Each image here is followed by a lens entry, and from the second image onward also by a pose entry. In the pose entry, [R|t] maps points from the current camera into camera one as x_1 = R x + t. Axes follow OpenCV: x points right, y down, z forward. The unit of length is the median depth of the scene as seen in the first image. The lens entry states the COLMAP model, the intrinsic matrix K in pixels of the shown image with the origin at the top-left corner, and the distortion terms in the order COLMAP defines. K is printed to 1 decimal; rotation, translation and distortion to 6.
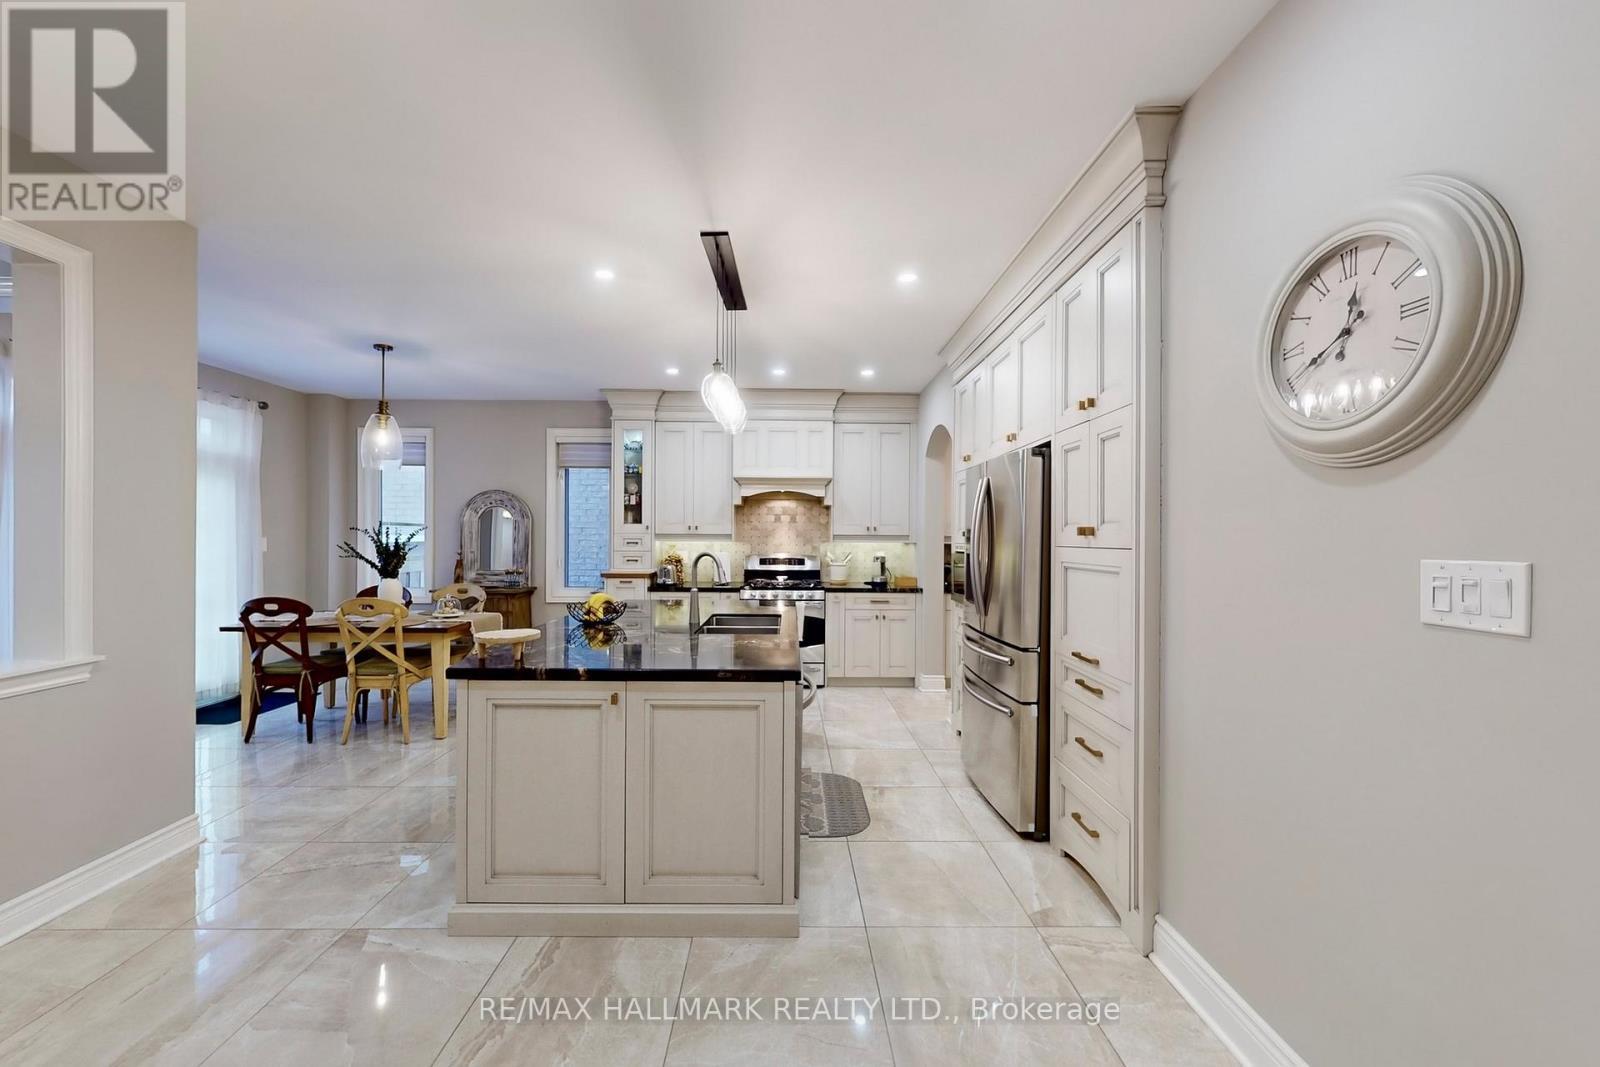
lens RADIAL K [[610.9, 0, 790.2], [0, 610.9, 539.1], [0, 0, 1]] dist [0.000645, -0.000023]
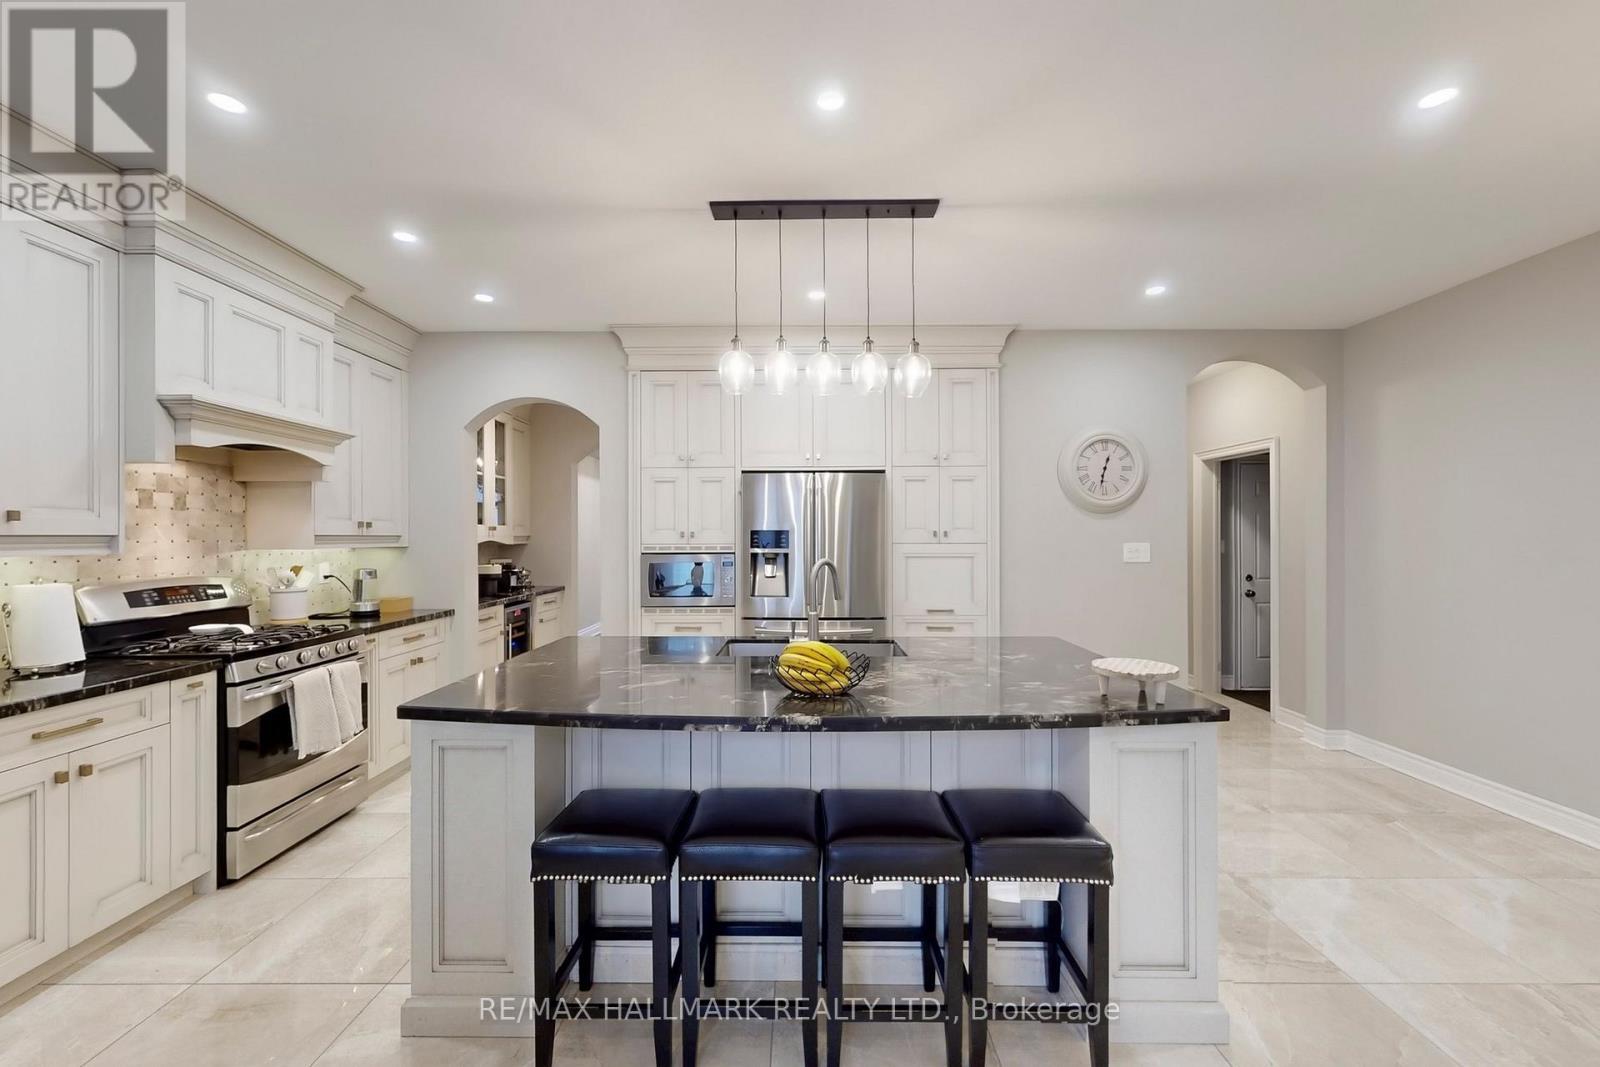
lens RADIAL K [[634.9, 0, 796.3], [0, 634.9, 532.2], [0, 0, 1]] dist [-0.002084, 0.000366]
pose [[0.012653, 0.001759, 0.999918, -0.509411], [0.005926, 0.999981, -0.001834, -0.006392], [-0.999902, 0.005949, 0.012643, 0.569218]]
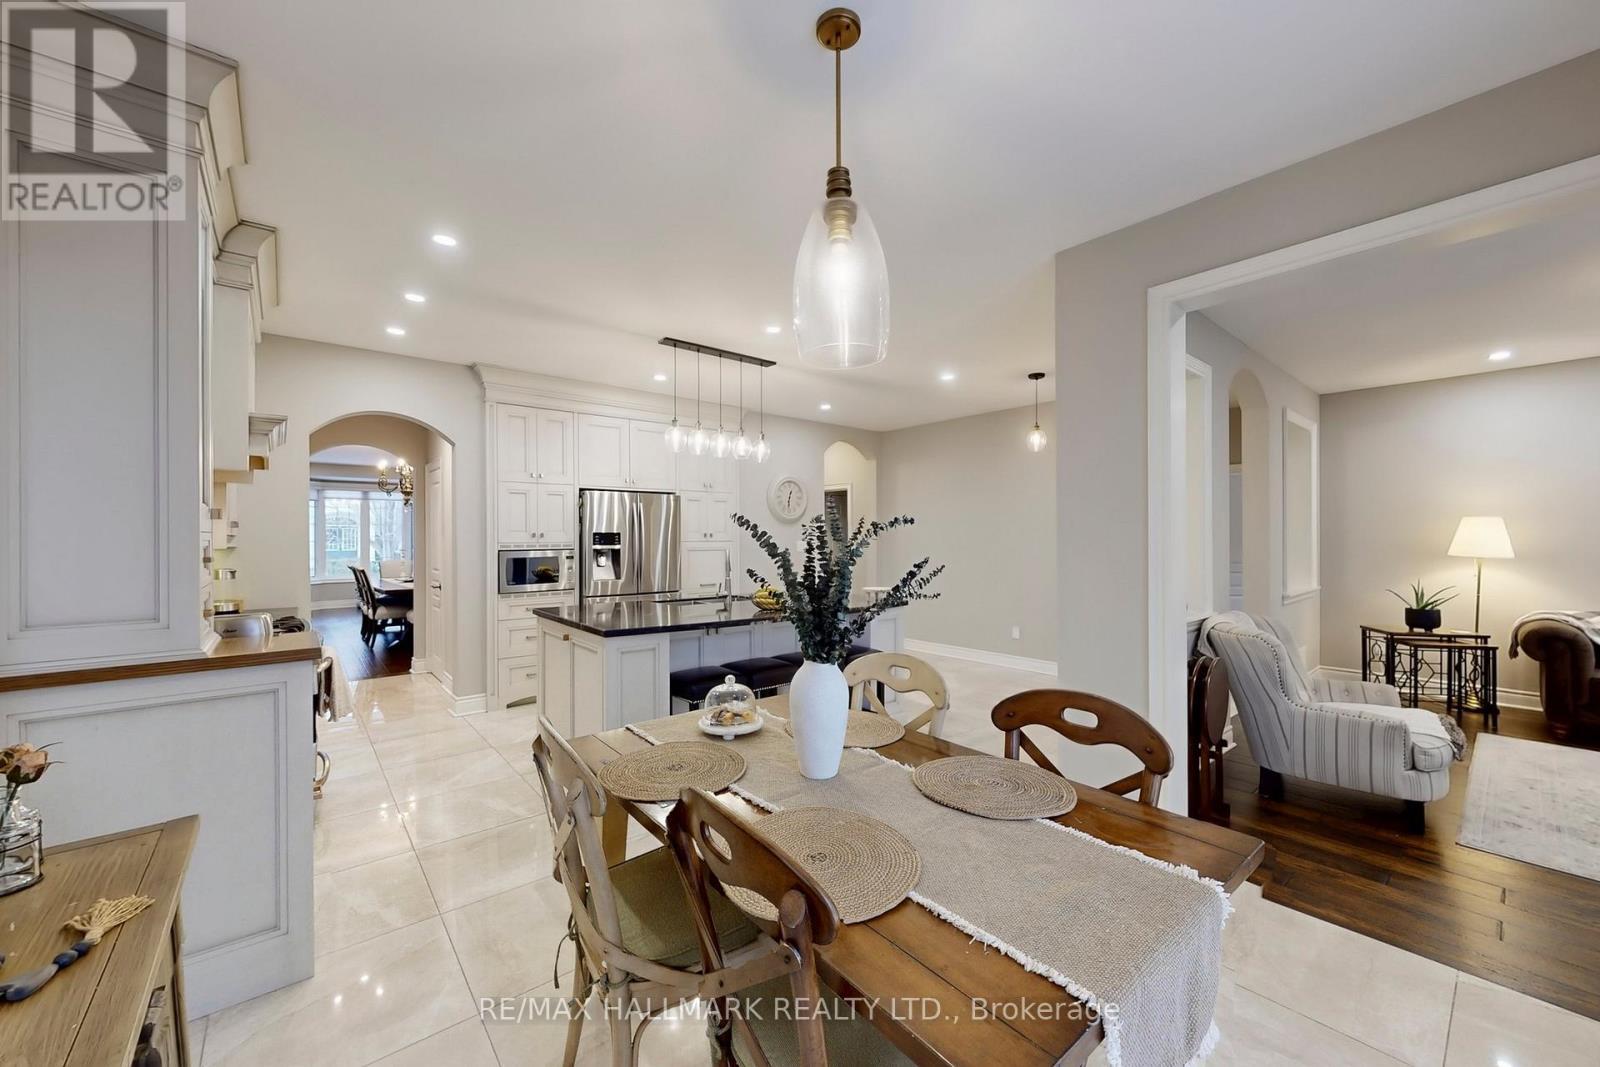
lens RADIAL K [[610.9, 0, 798.7], [0, 610.9, 534.5], [0, 0, 1]] dist [0.000645, -0.000023]
pose [[-0.633821, -0.000798, 0.773479, -0.720339], [0.001253, 0.999997, 0.002059, -0.008373], [-0.773479, 0.002275, -0.633818, 0.968473]]
